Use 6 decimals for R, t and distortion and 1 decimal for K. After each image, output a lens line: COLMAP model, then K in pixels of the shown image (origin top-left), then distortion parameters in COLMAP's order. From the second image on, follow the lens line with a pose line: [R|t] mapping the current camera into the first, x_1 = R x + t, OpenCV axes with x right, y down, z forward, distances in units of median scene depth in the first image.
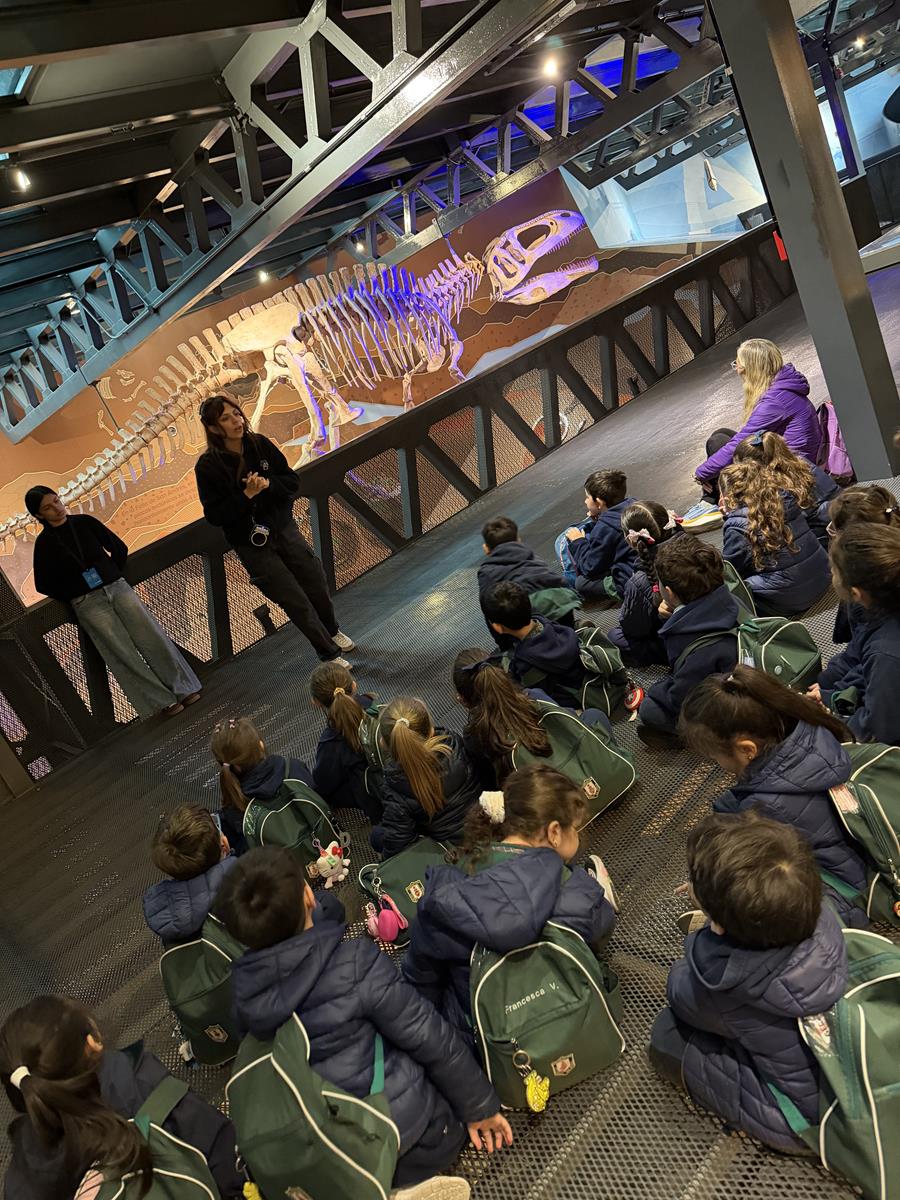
lens RADIAL K [[843.5, 0, 451.1], [0, 843.5, 591.8], [0, 0, 1]] dist [0.179142, -0.335779]
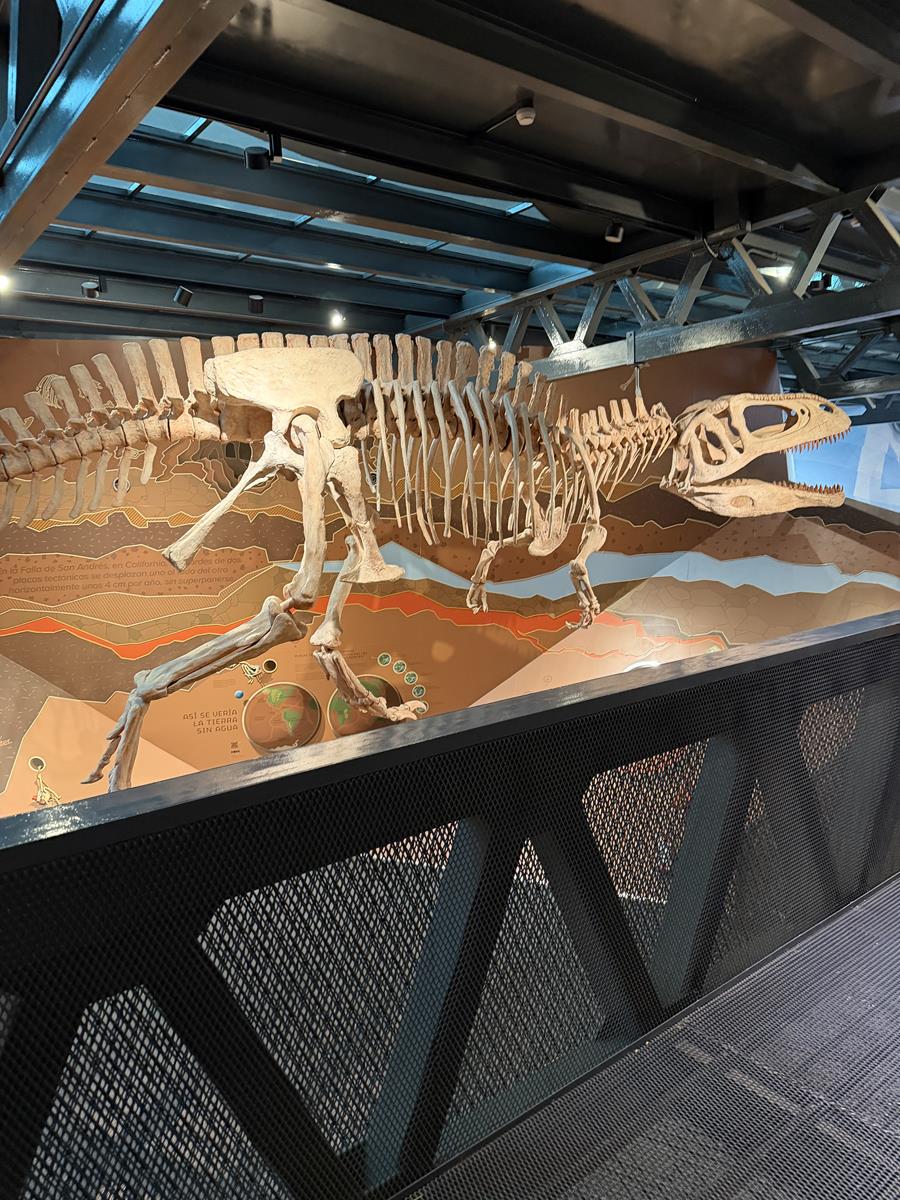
lens RADIAL K [[843.5, 0, 451.1], [0, 843.5, 591.8], [0, 0, 1]] dist [0.179142, -0.335779]
pose [[0.927055, 0.374223, -0.022930, -0.057596], [-0.372520, 0.912471, -0.169189, -0.121766], [-0.042392, 0.165390, 0.985317, 0.458855]]
